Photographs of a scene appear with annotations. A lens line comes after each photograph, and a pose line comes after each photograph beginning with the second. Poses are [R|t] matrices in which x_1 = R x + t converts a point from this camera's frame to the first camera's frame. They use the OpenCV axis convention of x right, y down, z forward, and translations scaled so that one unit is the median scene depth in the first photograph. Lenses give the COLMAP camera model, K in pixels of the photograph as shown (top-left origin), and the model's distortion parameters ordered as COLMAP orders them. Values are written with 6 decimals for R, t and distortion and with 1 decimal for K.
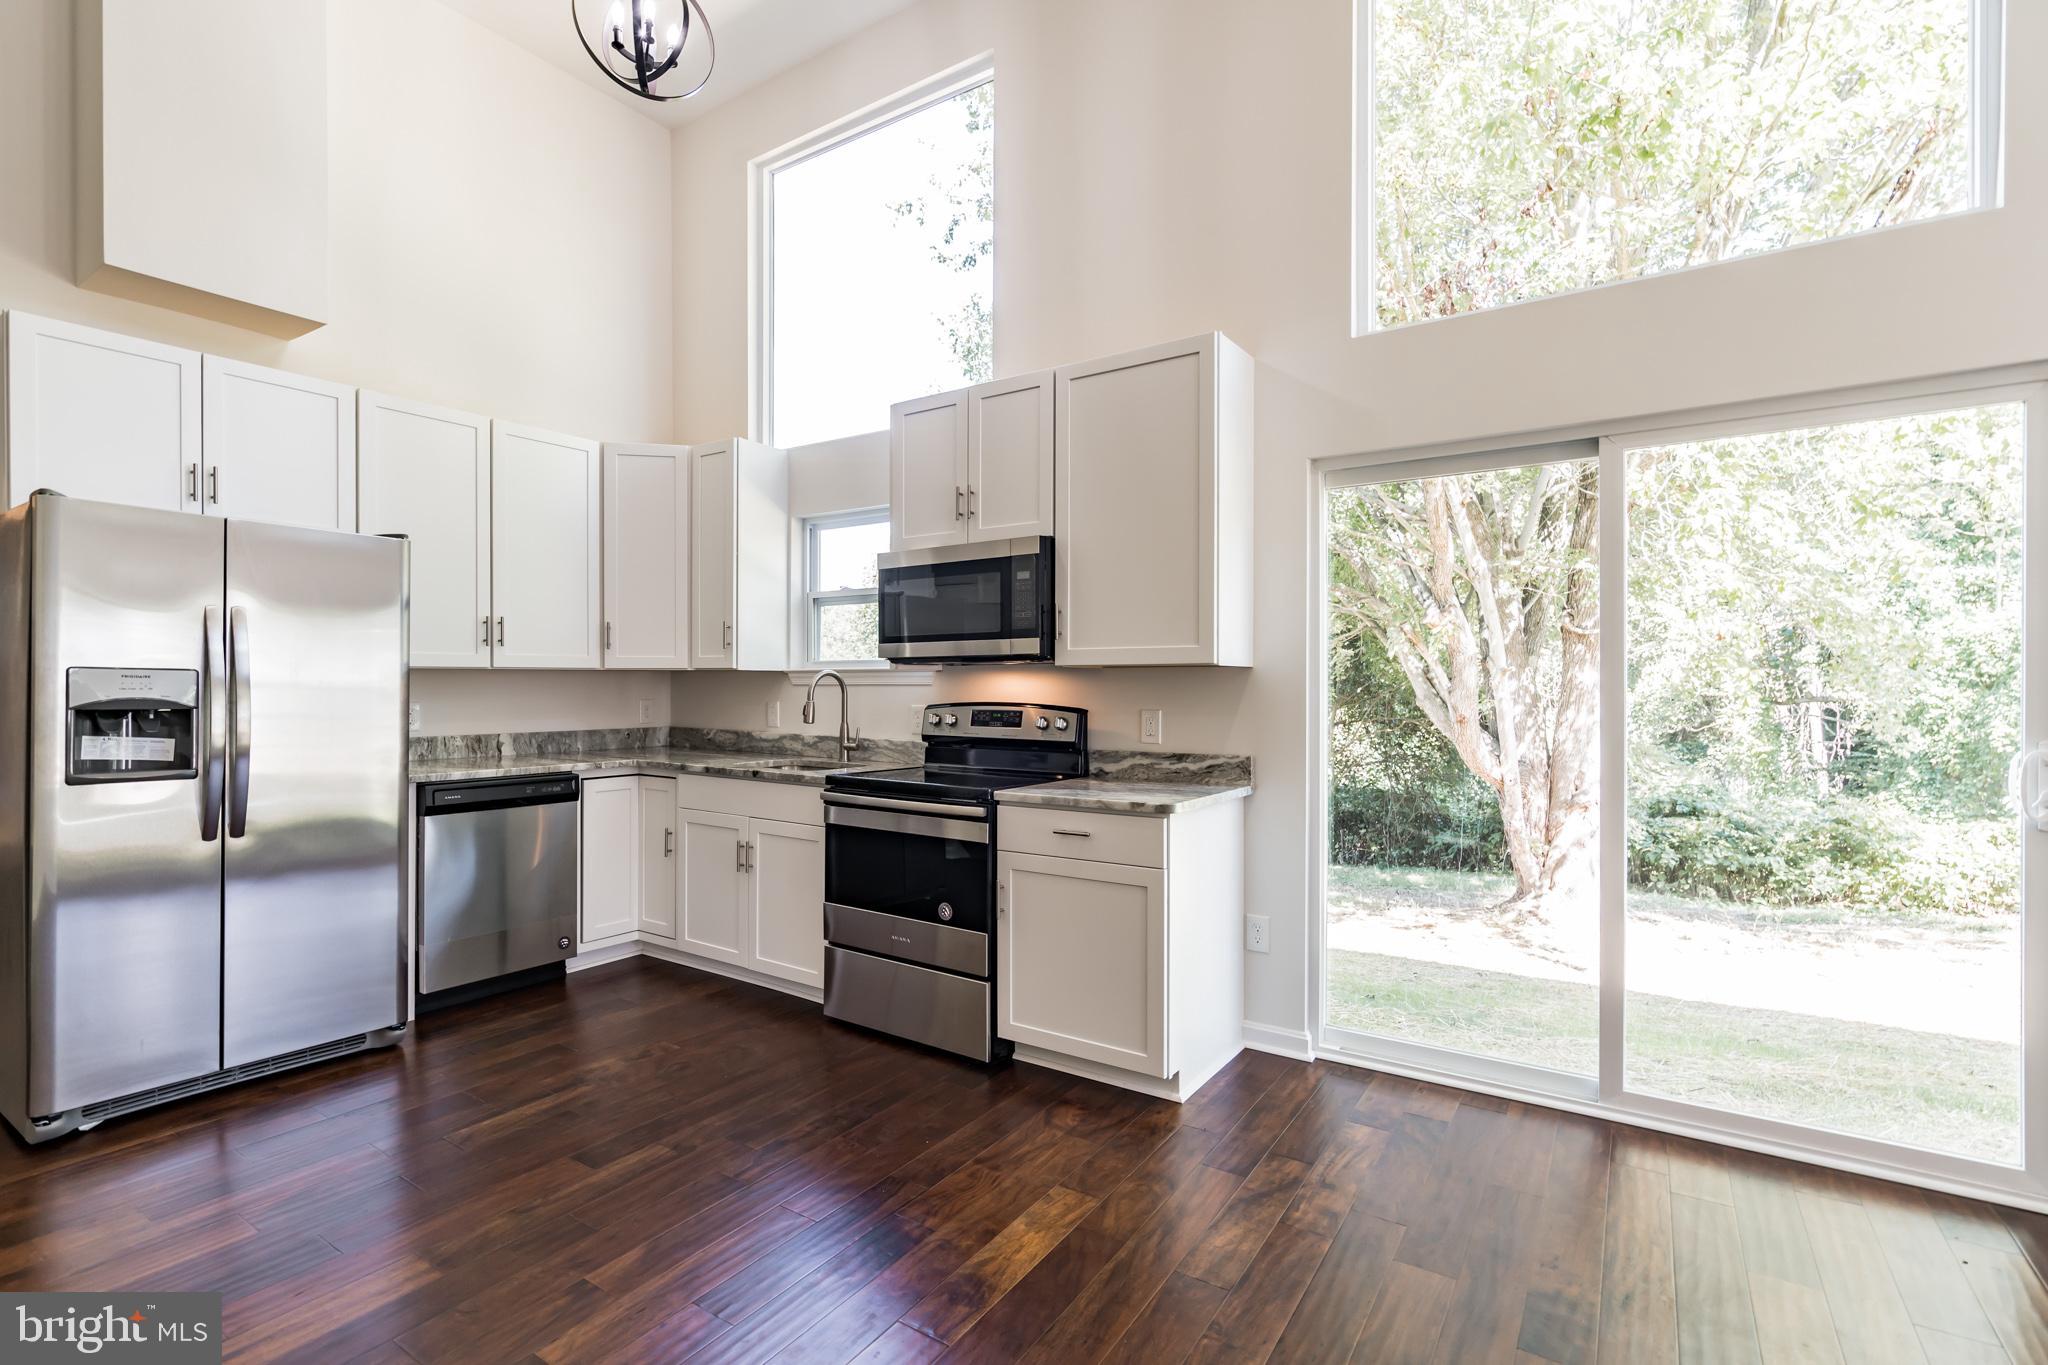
lens RADIAL K [[932.7, 0, 1049.5], [0, 932.7, 688.1], [0, 0, 1]] dist [-0.006145, -0.000137]
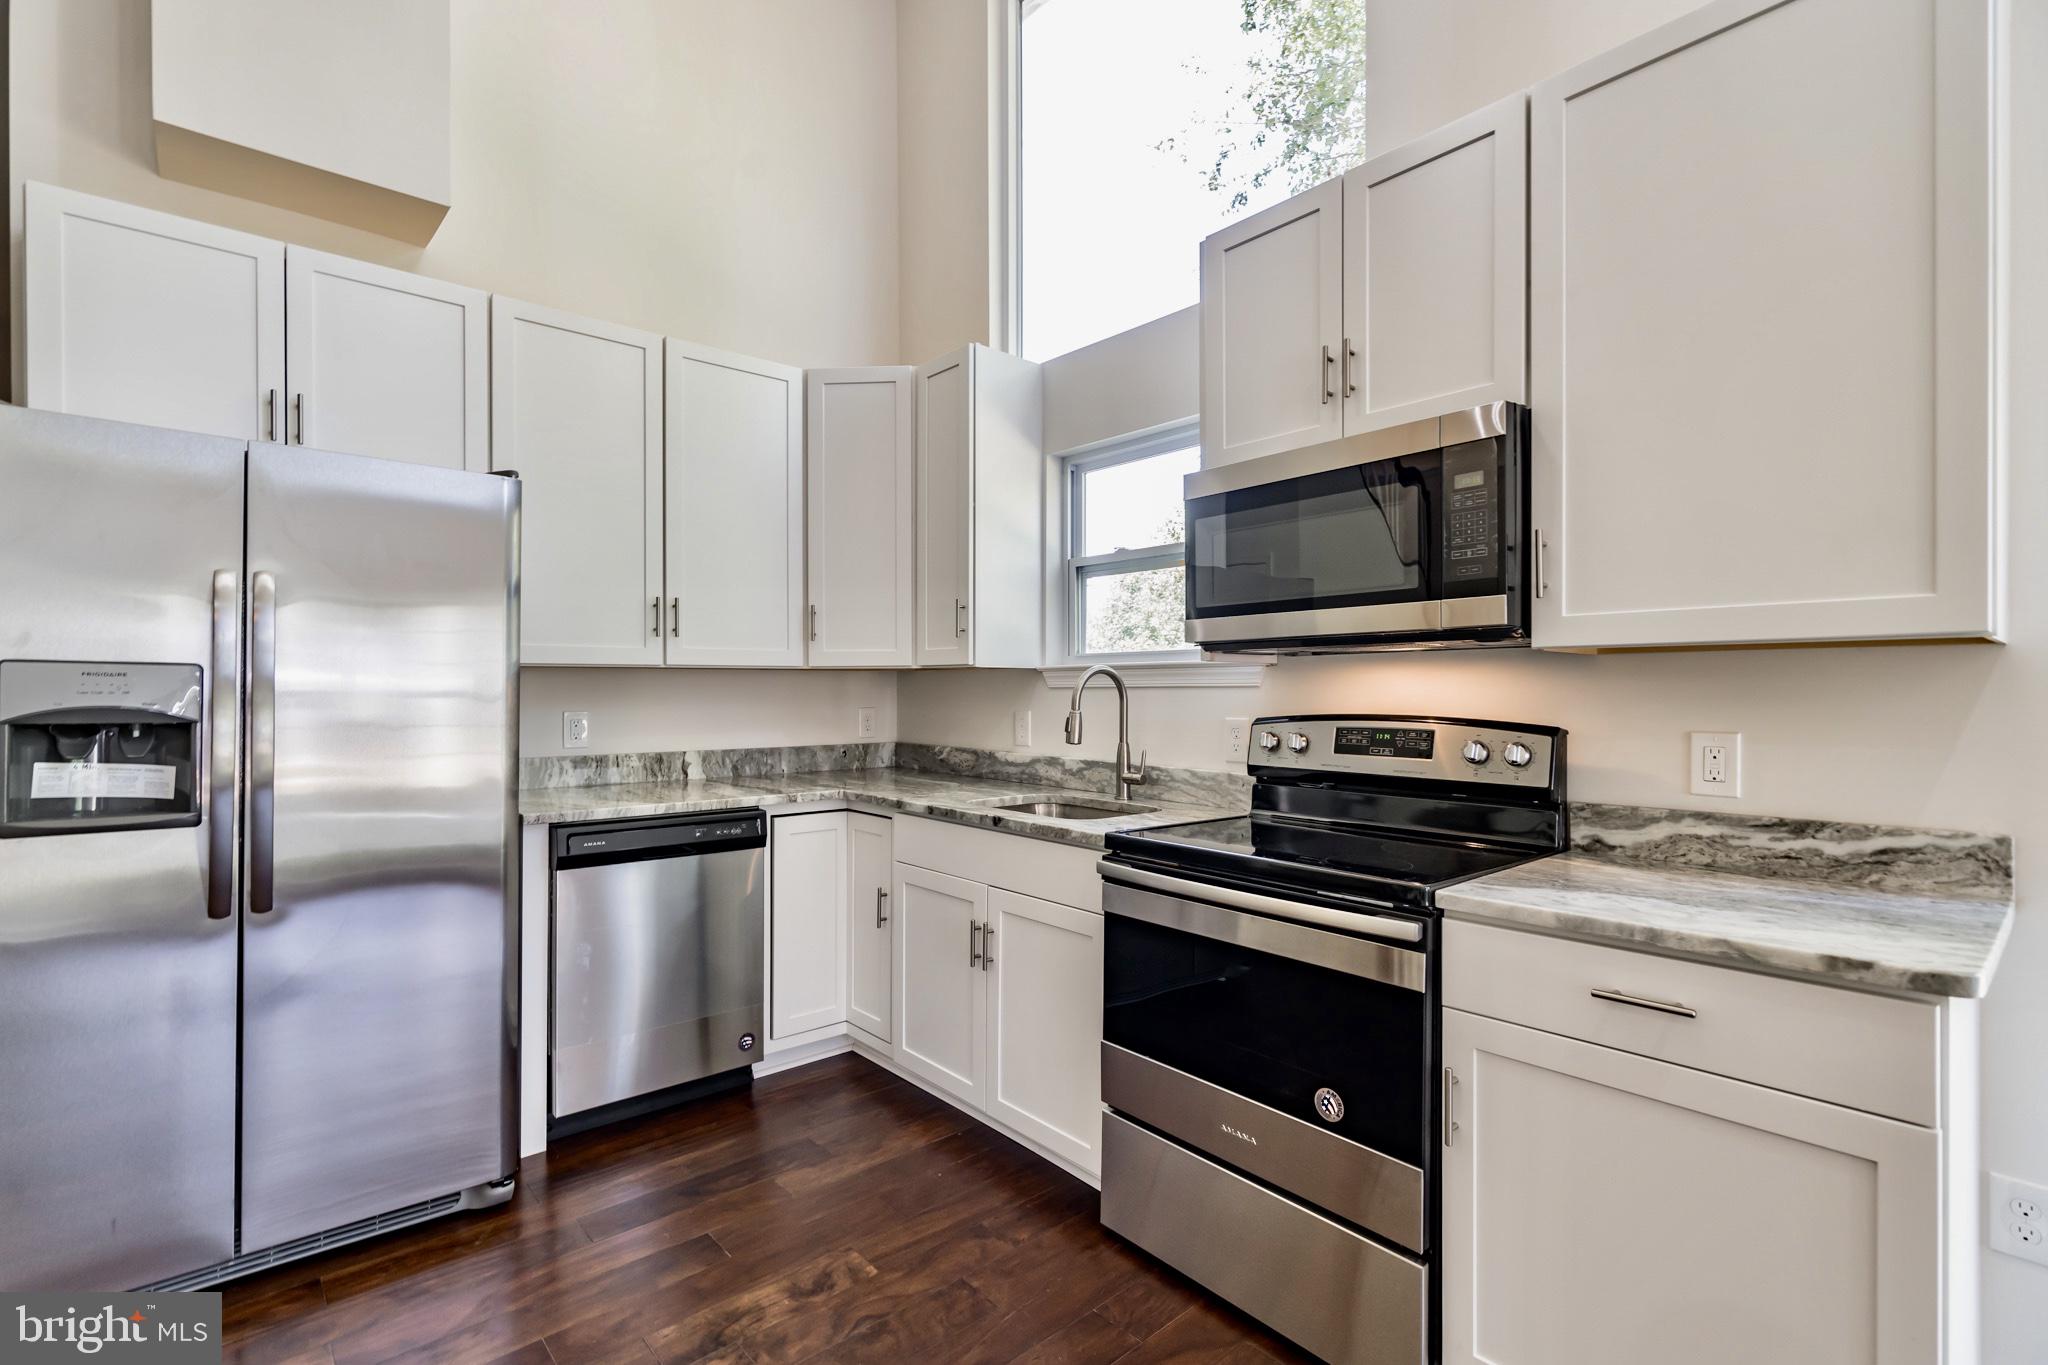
lens RADIAL K [[932.7, 0, 1049.5], [0, 932.7, 688.1], [0, 0, 1]] dist [-0.006145, -0.000137]
pose [[0.966467, -0.002647, -0.256776, -0.109494], [0.001029, 0.999979, -0.006435, 0.001665], [0.256788, 0.005955, 0.966450, 0.370816]]
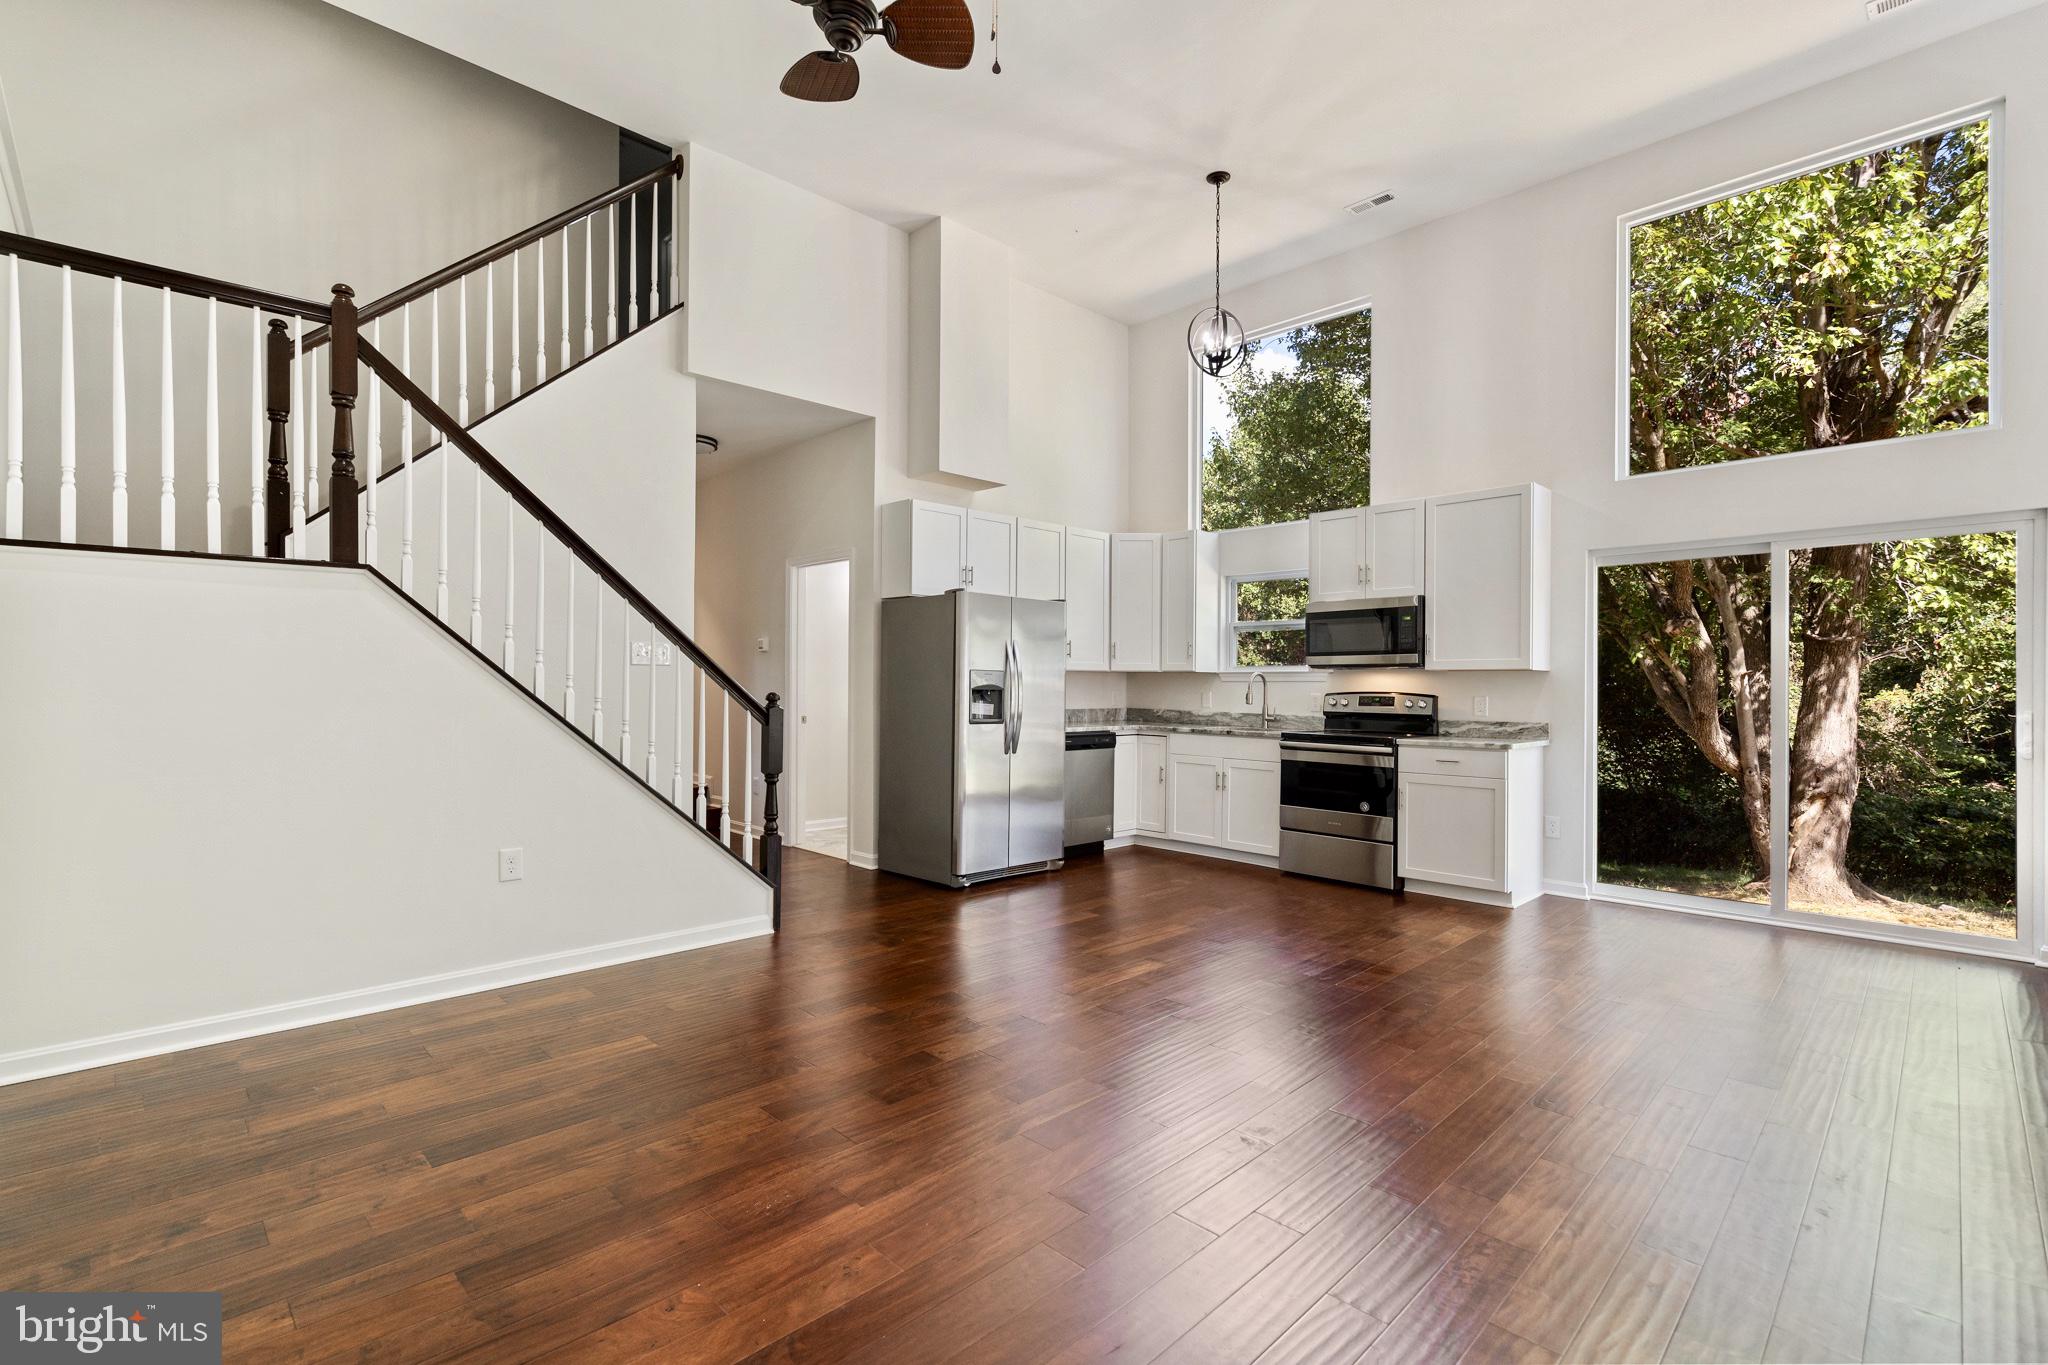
lens RADIAL K [[932.7, 0, 1049.5], [0, 932.7, 688.1], [0, 0, 1]] dist [-0.006145, -0.000137]
pose [[0.979121, 0.004496, -0.203227, -0.289885], [-0.004779, 0.999988, -0.000899, 0.013273], [0.203221, 0.001851, 0.979131, -0.747138]]
